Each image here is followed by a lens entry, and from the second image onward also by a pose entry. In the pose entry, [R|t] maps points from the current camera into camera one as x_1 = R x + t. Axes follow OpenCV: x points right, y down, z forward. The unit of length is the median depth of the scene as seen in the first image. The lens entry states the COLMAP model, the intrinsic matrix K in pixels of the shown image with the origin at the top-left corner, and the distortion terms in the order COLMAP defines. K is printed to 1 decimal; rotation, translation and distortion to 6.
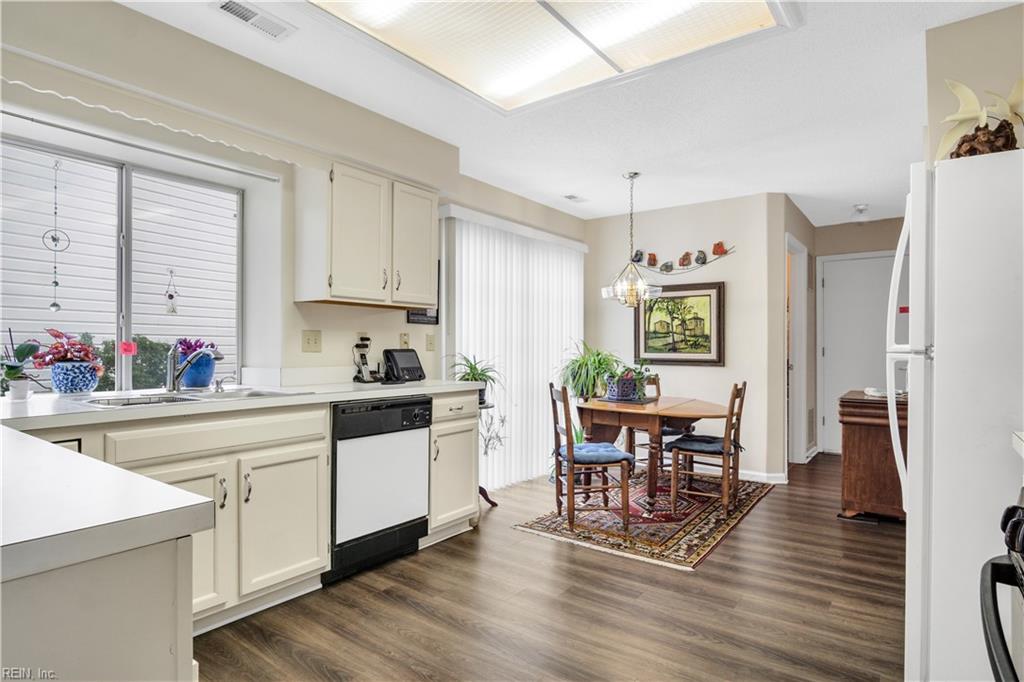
lens RADIAL K [[562.2, 0, 508.2], [0, 562.2, 346.4], [0, 0, 1]] dist [-0.013341, -0.001442]
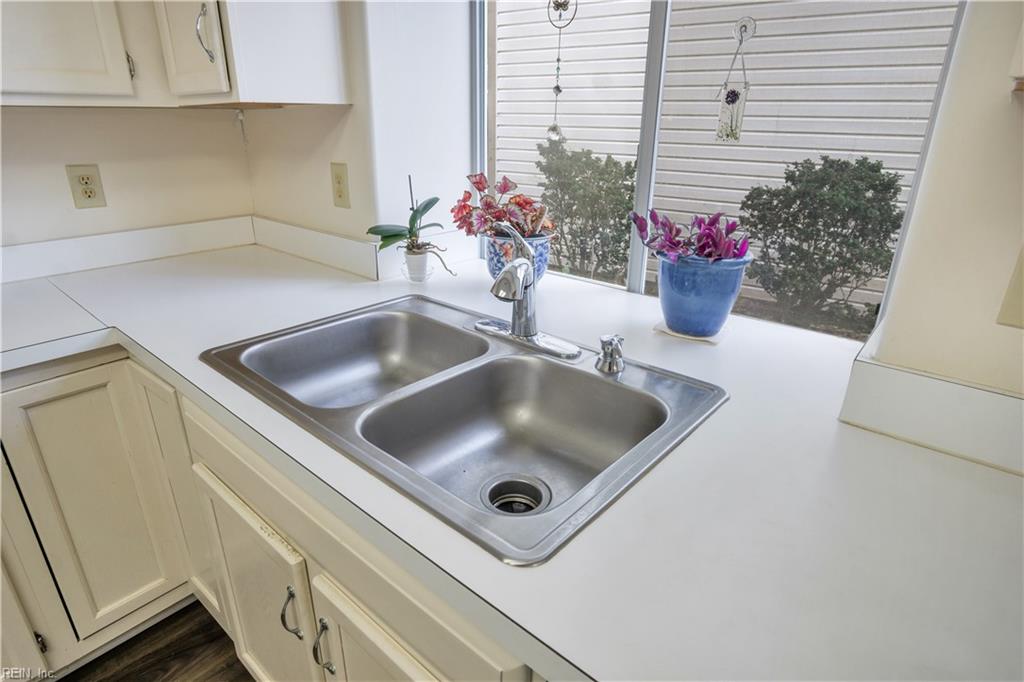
lens RADIAL K [[562.2, 0, 503.4], [0, 562.2, 342.9], [0, 0, 1]] dist [-0.013341, -0.001442]
pose [[-0.104285, 0.365047, -0.925130, -0.146993], [-0.002464, 0.930104, 0.367287, -0.076090], [0.994544, 0.040582, -0.096097, 0.940578]]
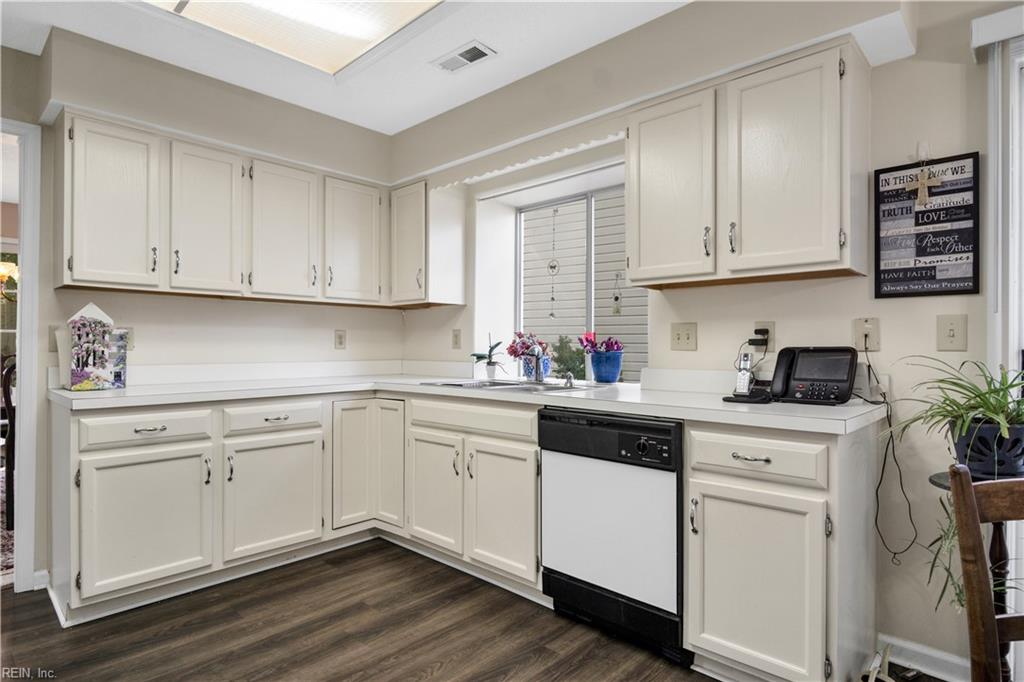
lens RADIAL K [[562.2, 0, 511.4], [0, 562.2, 346.2], [0, 0, 1]] dist [-0.013341, -0.001442]
pose [[-0.130983, -0.002123, -0.991382, 0.549489], [0.000222, 0.999998, -0.002171, 0.006699], [0.991385, -0.000504, -0.130982, 1.005584]]
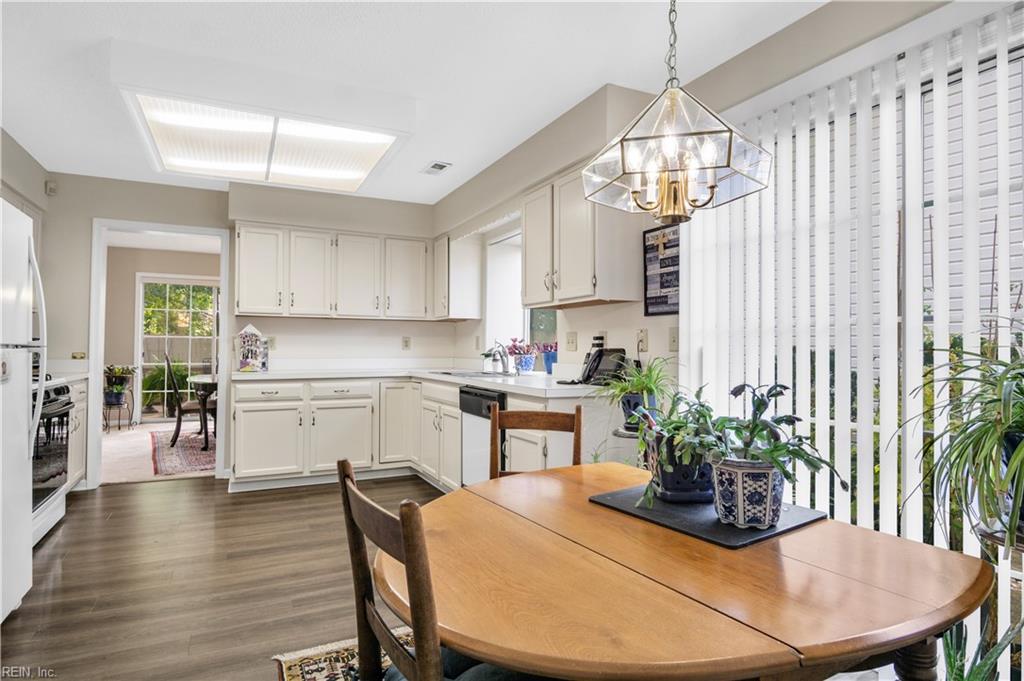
lens RADIAL K [[562.2, 0, 512.2], [0, 562.2, 338.7], [0, 0, 1]] dist [-0.013341, -0.001442]
pose [[-0.457744, -0.017495, -0.888912, 0.863626], [-0.002011, 0.999824, -0.018642, 0.007718], [0.889082, -0.006746, -0.457699, 1.660286]]
